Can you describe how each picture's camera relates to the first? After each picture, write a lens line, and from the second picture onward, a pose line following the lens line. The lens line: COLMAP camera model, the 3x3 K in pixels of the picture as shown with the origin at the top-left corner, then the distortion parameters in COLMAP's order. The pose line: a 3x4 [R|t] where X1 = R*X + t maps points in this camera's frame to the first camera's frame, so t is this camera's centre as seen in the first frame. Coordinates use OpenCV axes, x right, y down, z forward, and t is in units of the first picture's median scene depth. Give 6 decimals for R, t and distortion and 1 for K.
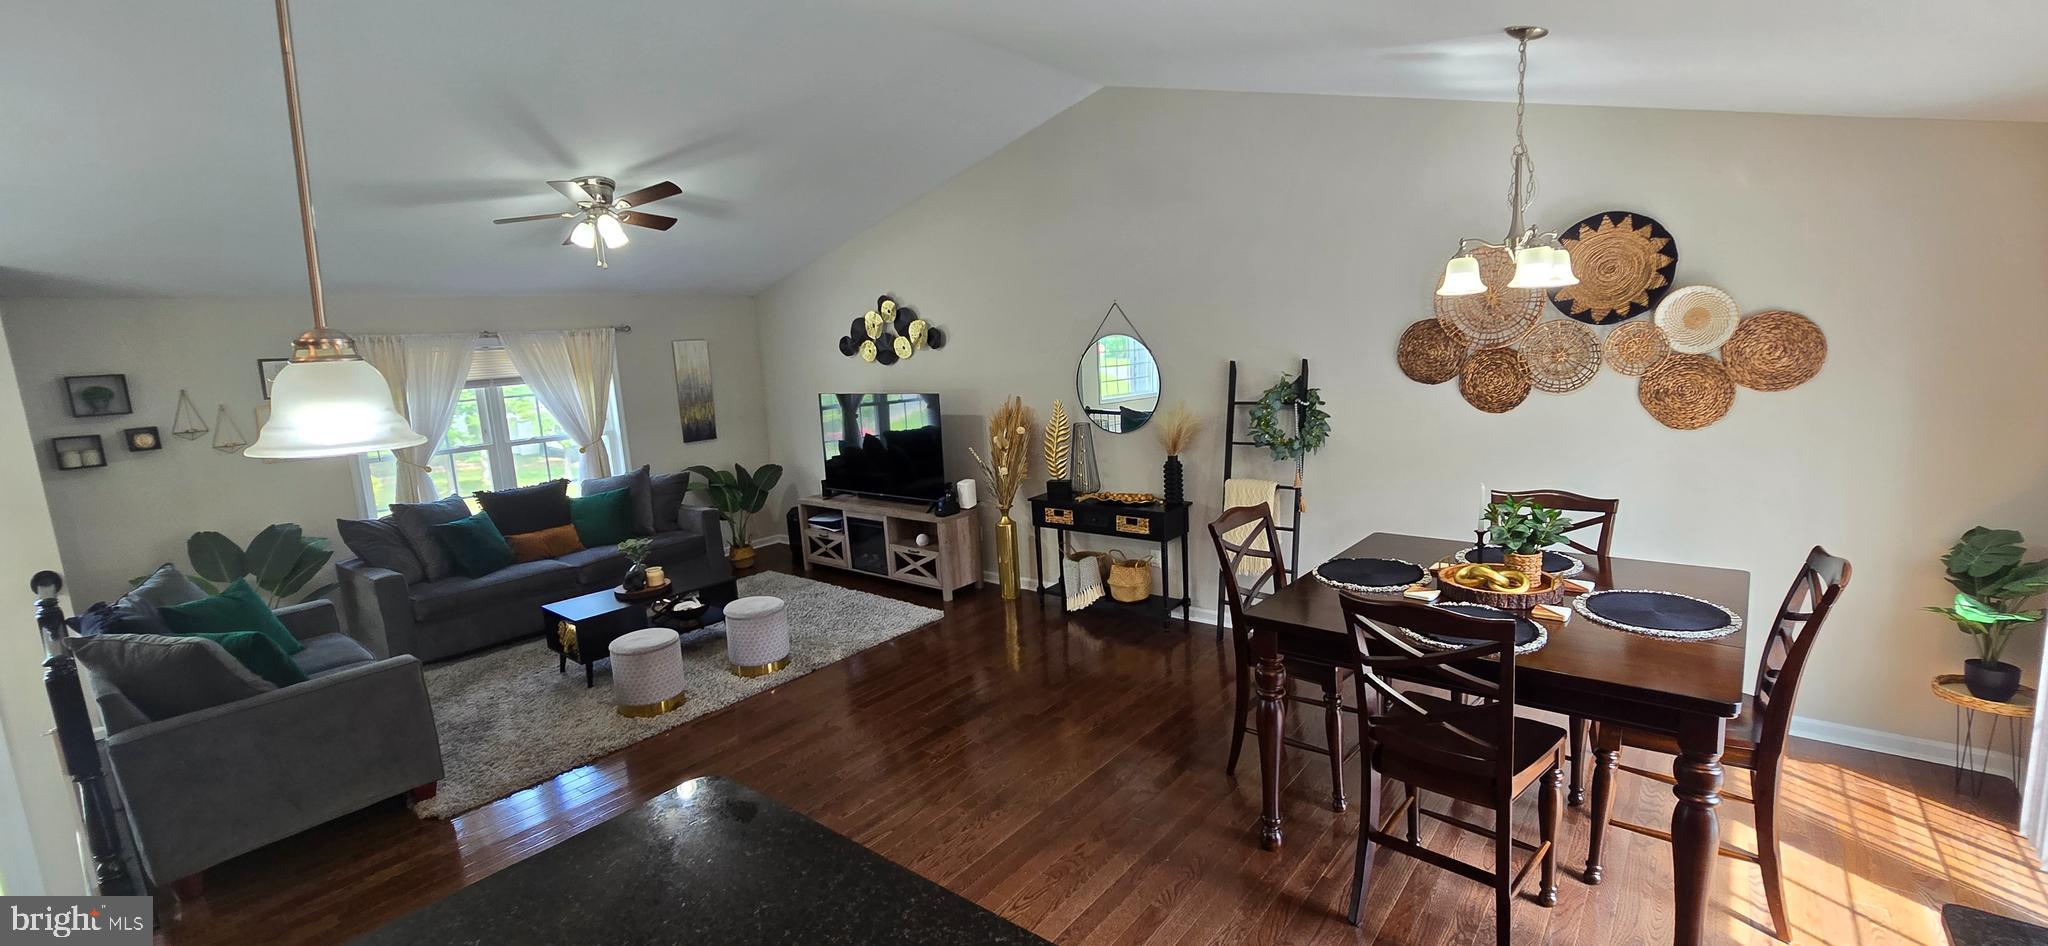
lens RADIAL K [[833.6, 0, 1034.9], [0, 833.6, 473.8], [0, 0, 1]] dist [-0.000678, -0.000986]
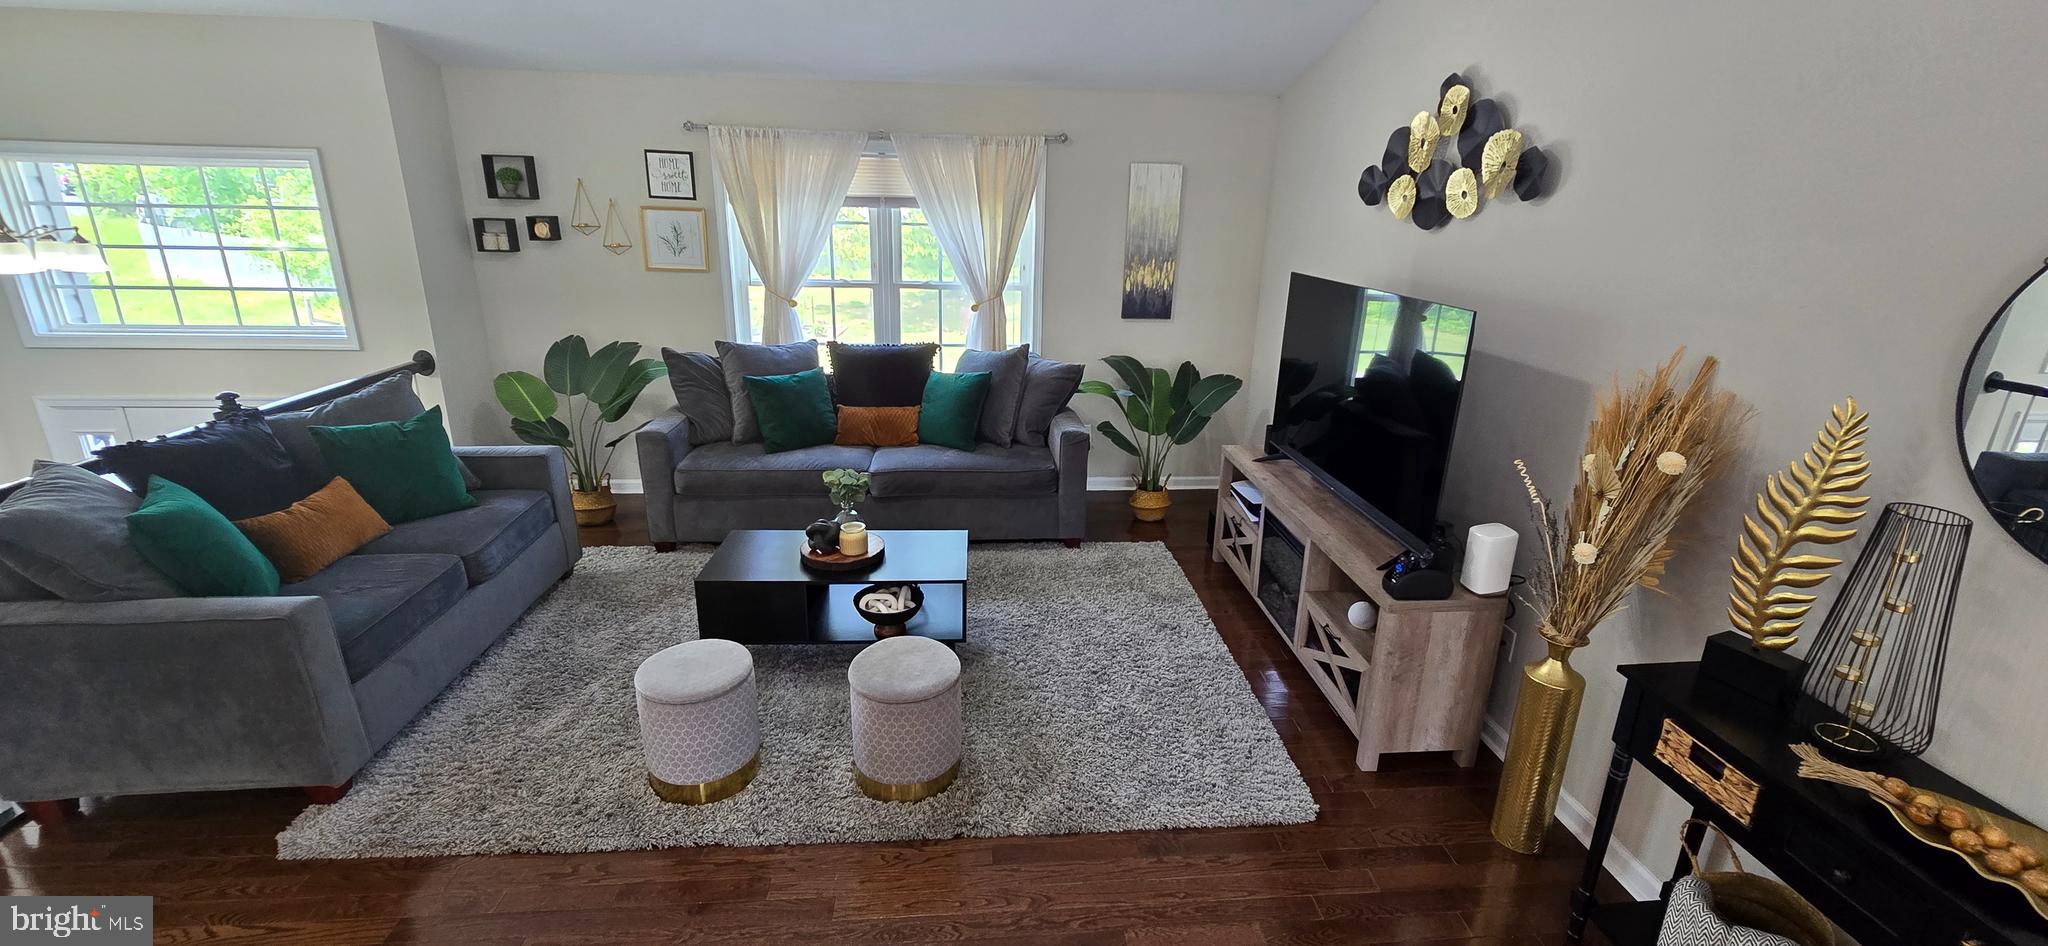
lens RADIAL K [[833.6, 0, 1041.1], [0, 833.6, 469.6], [0, 0, 1]] dist [-0.000678, -0.000986]
pose [[0.695837, 0.286860, -0.658424, 0.027545], [-0.178246, 0.957064, 0.228597, -0.080741], [0.695730, -0.041705, 0.717092, 0.582800]]
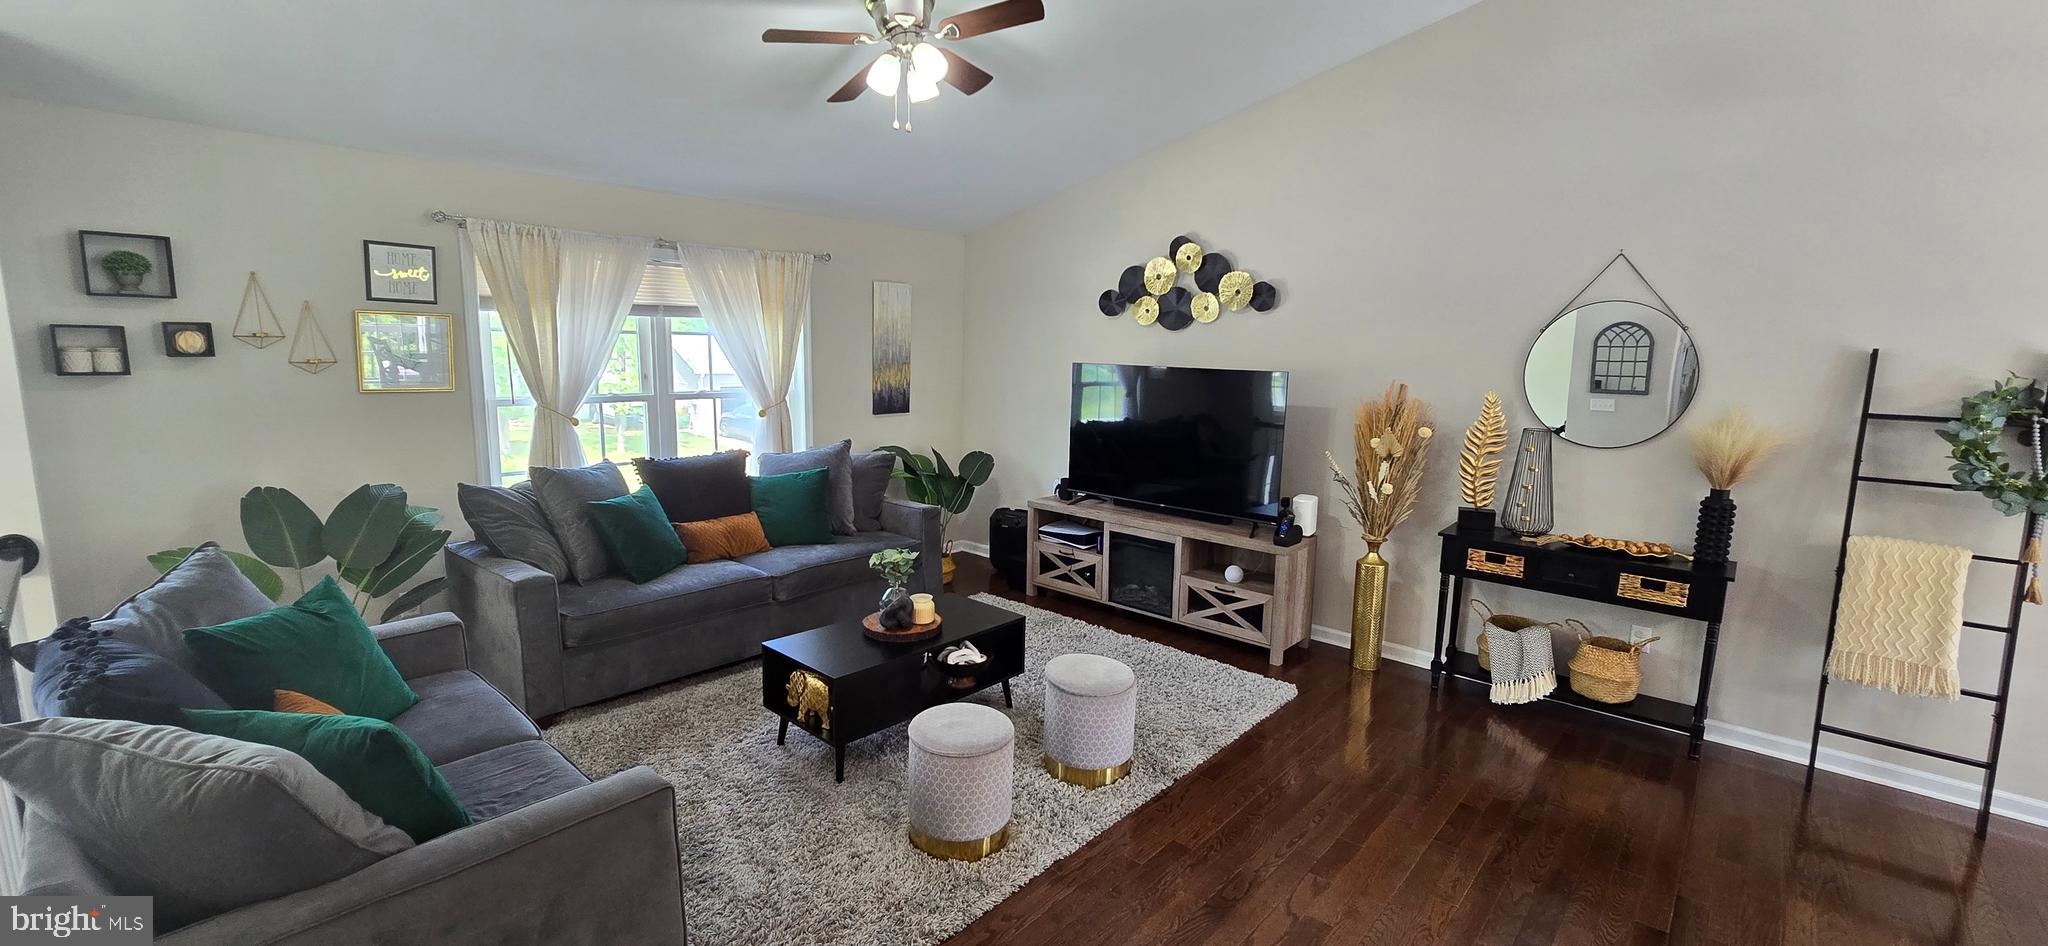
lens RADIAL K [[833.6, 0, 1035.1], [0, 833.6, 470.4], [0, 0, 1]] dist [-0.000678, -0.000986]
pose [[0.996472, 0.079928, -0.025577, -0.318353], [-0.080170, 0.996744, -0.008603, 0.011025], [0.024806, 0.010623, 0.999636, 0.301443]]
